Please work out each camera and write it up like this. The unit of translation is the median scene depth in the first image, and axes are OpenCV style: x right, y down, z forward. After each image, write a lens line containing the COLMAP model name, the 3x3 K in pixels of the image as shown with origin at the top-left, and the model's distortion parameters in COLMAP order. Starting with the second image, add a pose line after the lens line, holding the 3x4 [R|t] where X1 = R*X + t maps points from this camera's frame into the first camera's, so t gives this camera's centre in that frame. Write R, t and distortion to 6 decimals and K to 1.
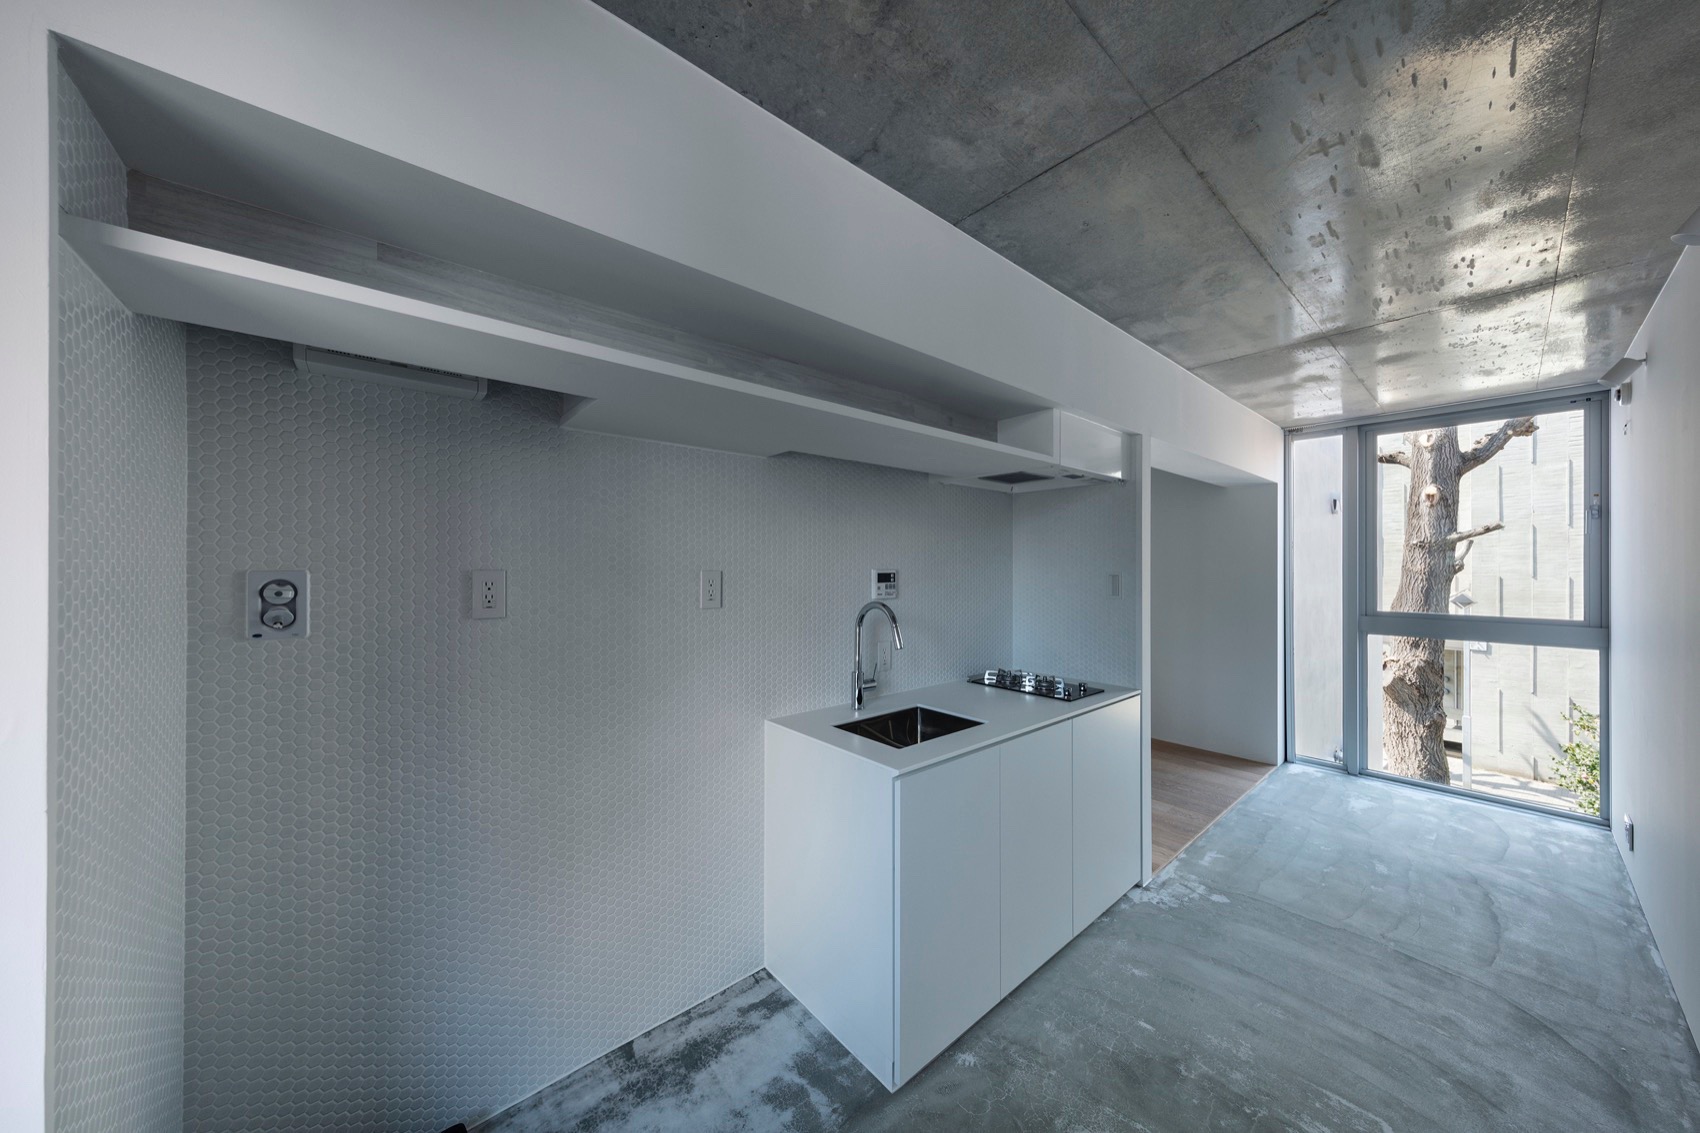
lens RADIAL K [[561.4, 0, 854.3], [0, 561.4, 562.7], [0, 0, 1]] dist [0.000639, -0.000058]
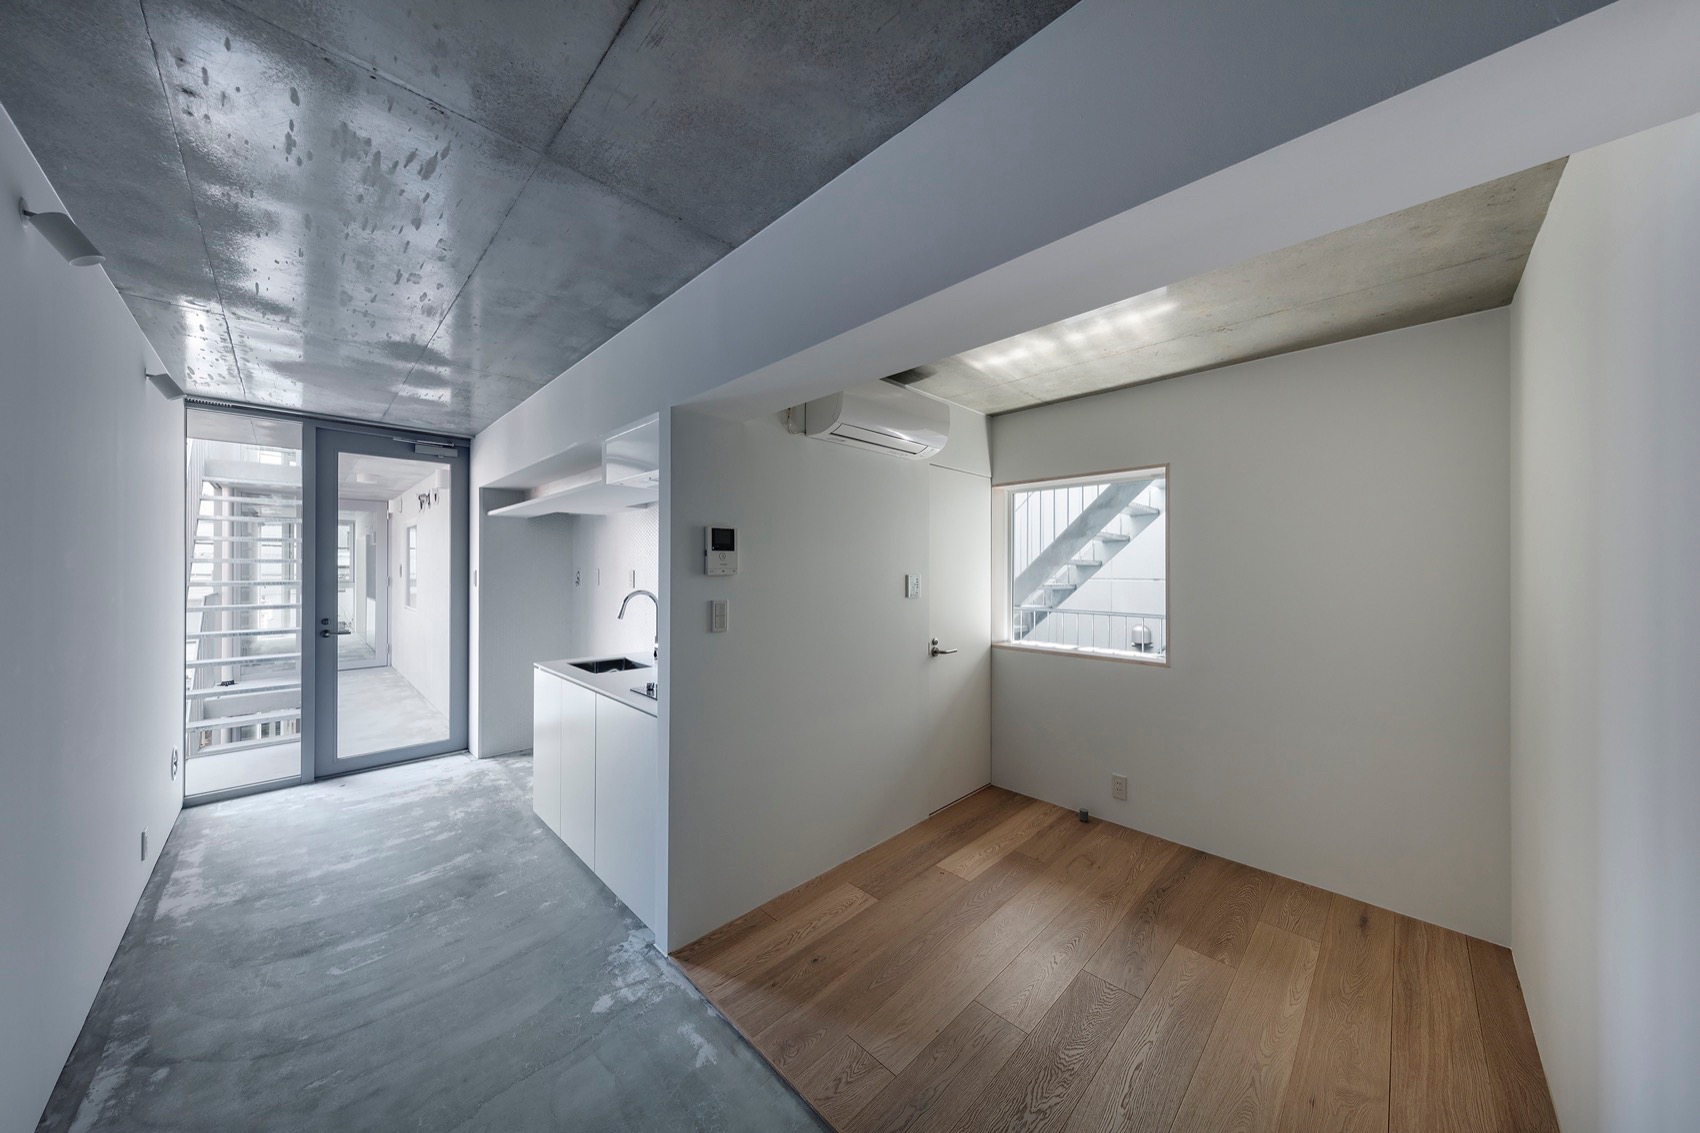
lens RADIAL K [[561.4, 0, 854.6], [0, 561.4, 566.8], [0, 0, 1]] dist [0.000639, -0.000058]
pose [[0.075147, -0.003444, -0.997167, 1.915153], [-0.000368, 0.999994, -0.003481, 0.009861], [0.997172, 0.000629, 0.075145, 1.708935]]
